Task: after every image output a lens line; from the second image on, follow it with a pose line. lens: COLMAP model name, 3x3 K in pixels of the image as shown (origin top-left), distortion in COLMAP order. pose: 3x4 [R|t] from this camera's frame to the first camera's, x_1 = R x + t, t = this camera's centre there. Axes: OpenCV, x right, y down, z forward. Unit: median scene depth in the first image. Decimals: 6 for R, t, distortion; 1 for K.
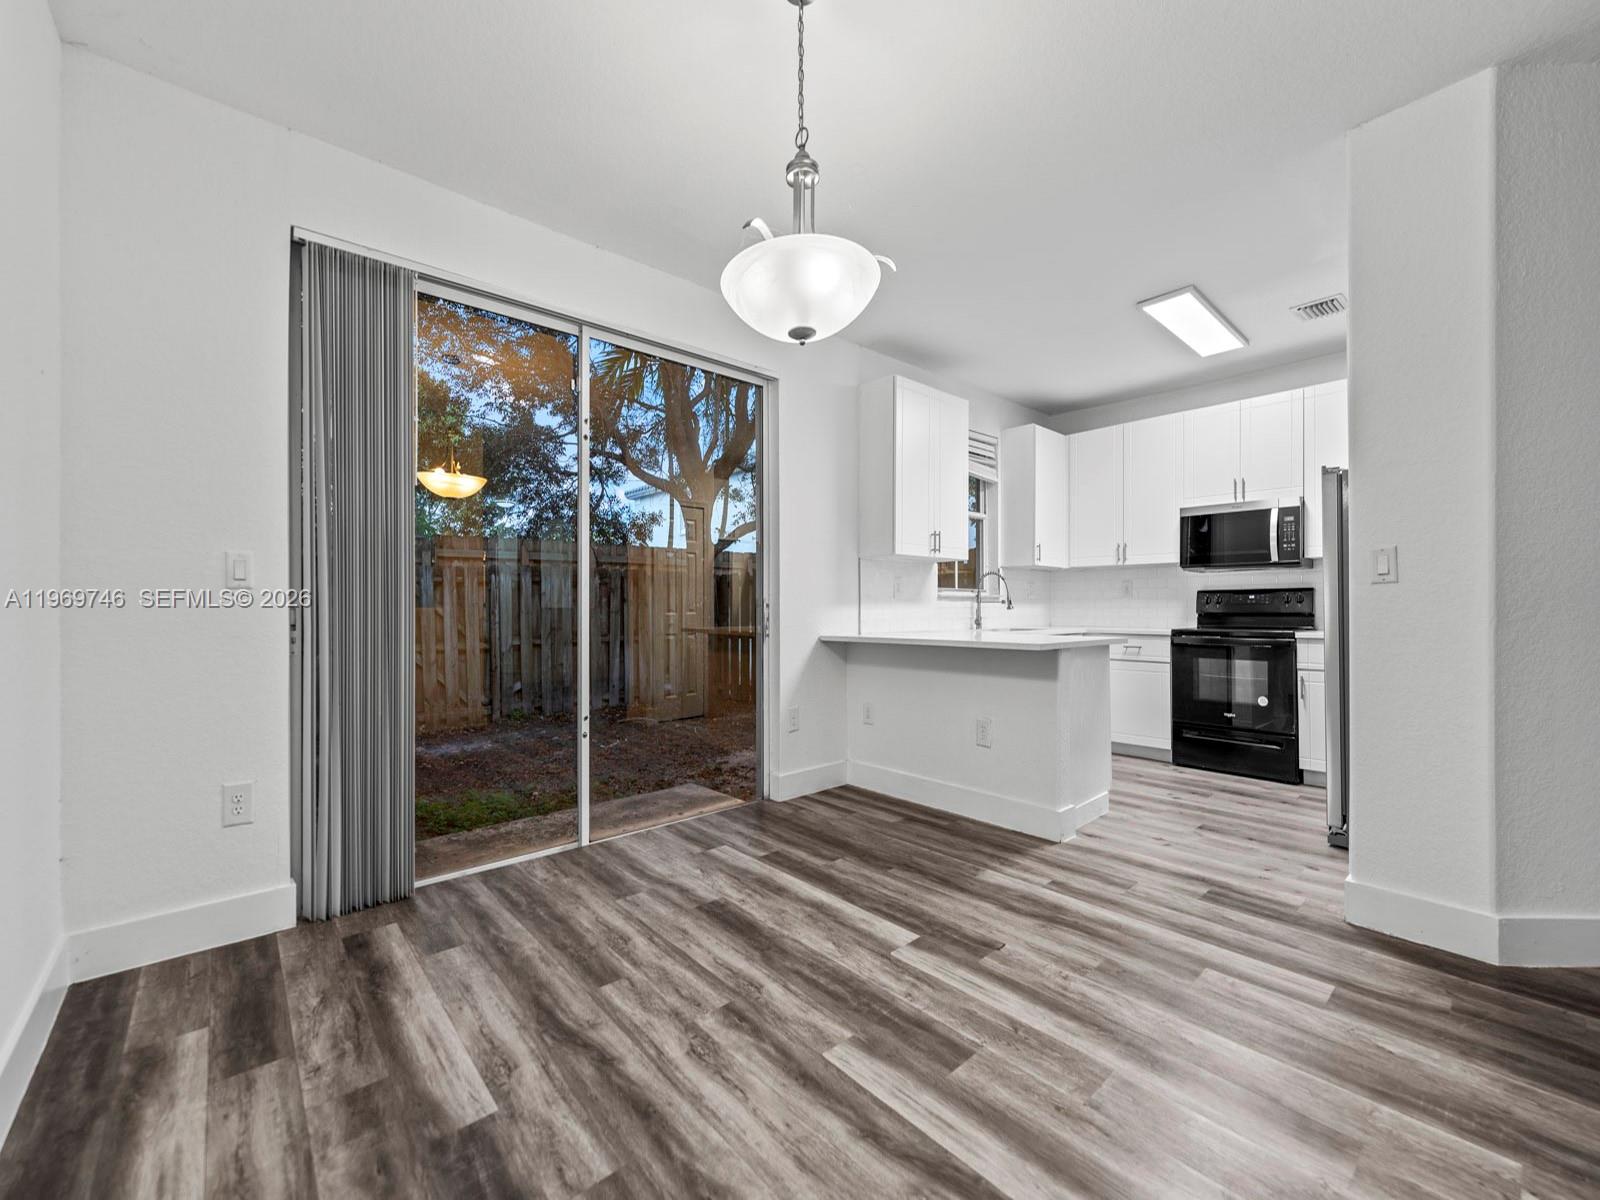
lens RADIAL K [[644.7, 0, 794.5], [0, 644.7, 602.6], [0, 0, 1]] dist [-0.002084, -0.000102]
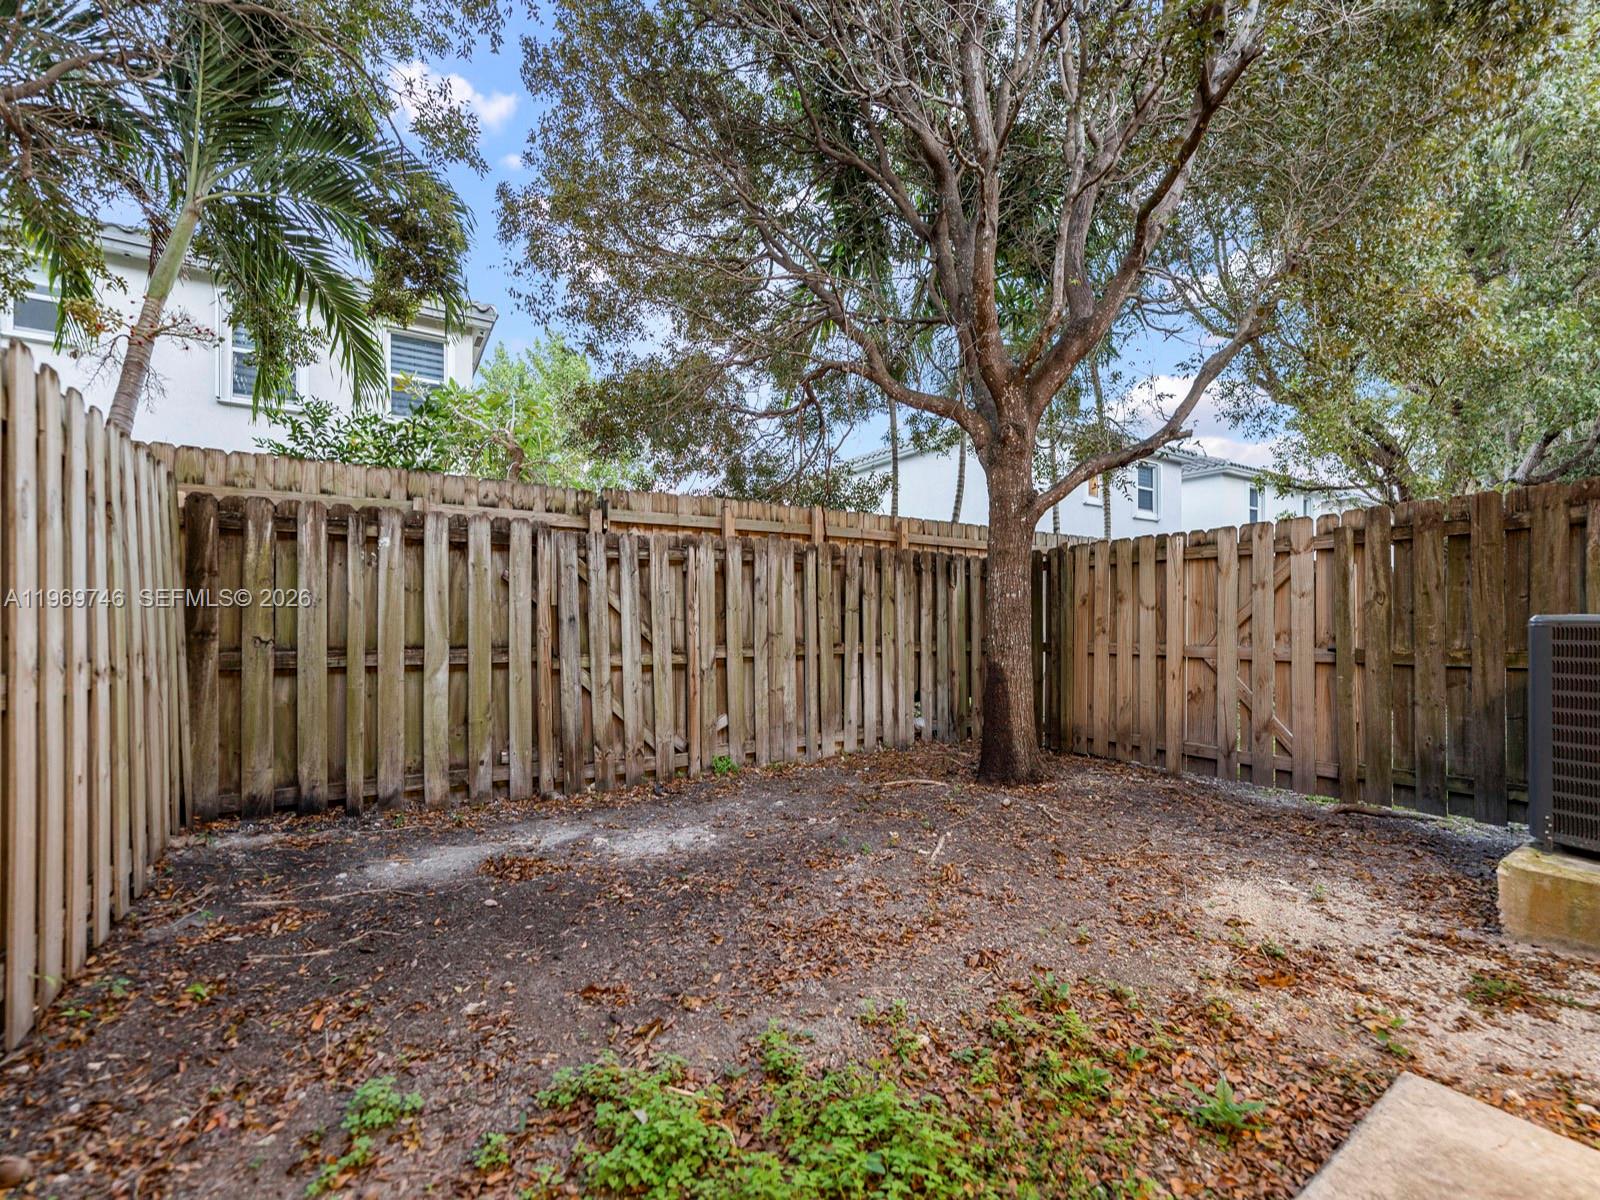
lens RADIAL K [[644.7, 0, 804.9], [0, 644.7, 611.0], [0, 0, 1]] dist [-0.002084, -0.000102]
pose [[0.991644, 0.005024, -0.128908, -0.269936], [-0.005407, 0.999982, -0.002623, 0.019863], [0.128892, 0.003299, 0.991653, 0.374156]]
